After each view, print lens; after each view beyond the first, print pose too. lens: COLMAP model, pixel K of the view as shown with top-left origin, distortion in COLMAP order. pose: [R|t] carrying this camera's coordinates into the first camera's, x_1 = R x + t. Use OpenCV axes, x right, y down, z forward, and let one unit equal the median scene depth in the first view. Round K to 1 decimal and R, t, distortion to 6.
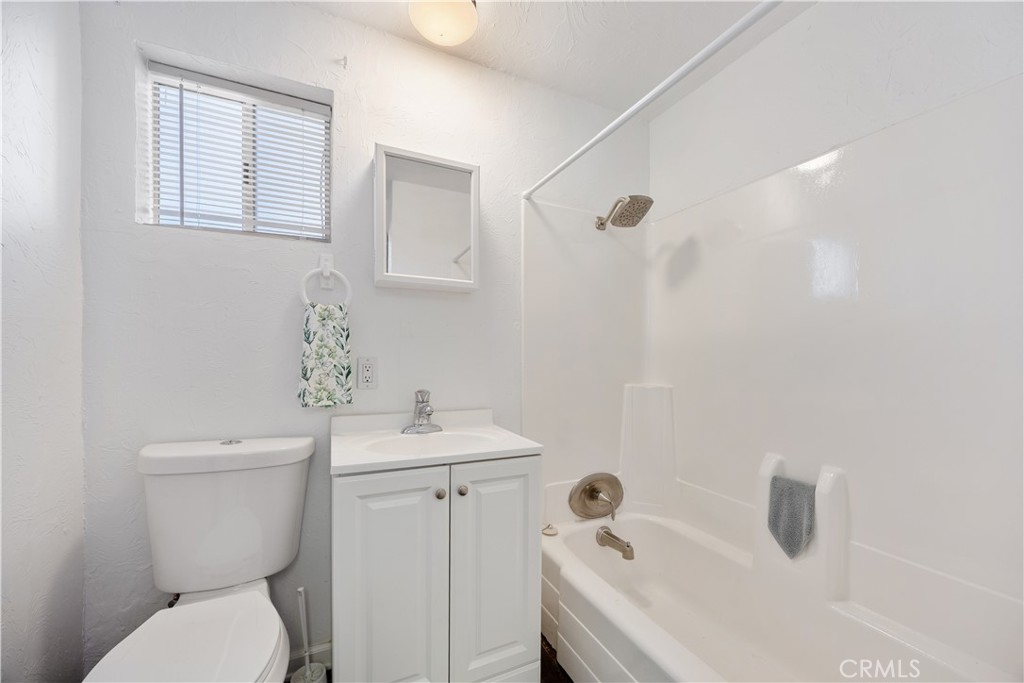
lens RADIAL K [[395.0, 0, 512.3], [0, 395.0, 361.7], [0, 0, 1]] dist [-0.002102, 0.000748]
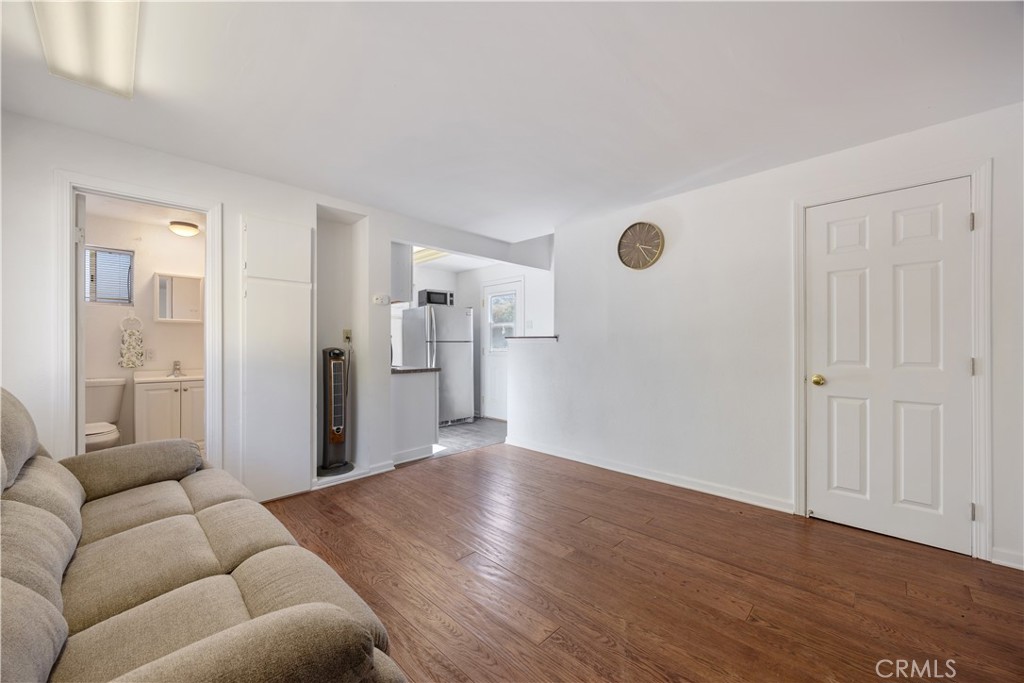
lens RADIAL K [[395.0, 0, 516.6], [0, 395.0, 341.5], [0, 0, 1]] dist [-0.002102, 0.000748]
pose [[0.933661, -0.004273, 0.358134, 1.063382], [0.010195, 0.999841, -0.014651, 0.002615], [-0.358014, 0.017330, 0.933555, -2.559607]]
